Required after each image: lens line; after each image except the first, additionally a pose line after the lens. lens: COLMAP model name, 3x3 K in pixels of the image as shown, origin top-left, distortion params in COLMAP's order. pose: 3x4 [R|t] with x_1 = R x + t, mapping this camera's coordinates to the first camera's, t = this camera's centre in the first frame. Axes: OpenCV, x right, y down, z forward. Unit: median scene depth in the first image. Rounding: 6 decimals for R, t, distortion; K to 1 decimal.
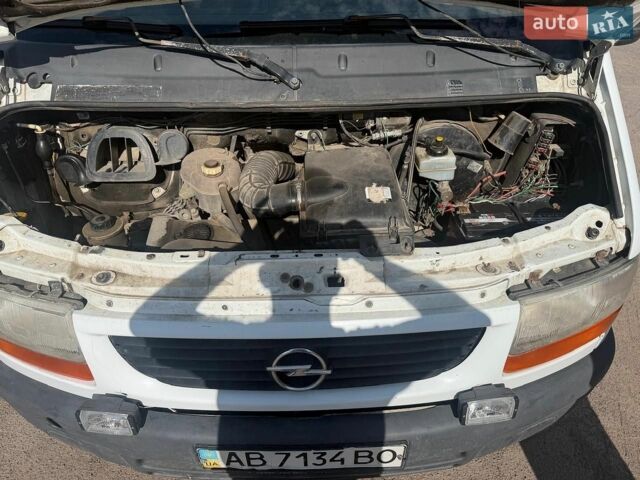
lens RADIAL K [[453.8, 0, 320.0], [0, 453.8, 240.0], [0, 0, 1]] dist [0.005684, -0.001985]
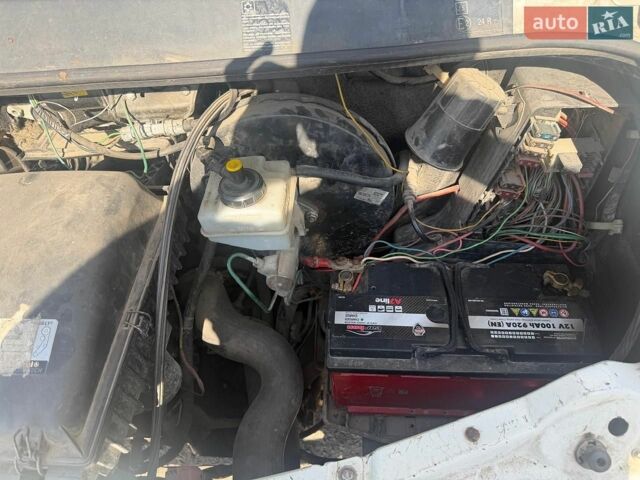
lens RADIAL K [[453.8, 0, 320.0], [0, 453.8, 240.0], [0, 0, 1]] dist [0.005684, -0.001985]
pose [[0.994759, 0.034833, -0.096130, 0.346607], [-0.009775, 0.968272, 0.249708, -0.237688], [0.101778, -0.247460, 0.963538, 0.564567]]
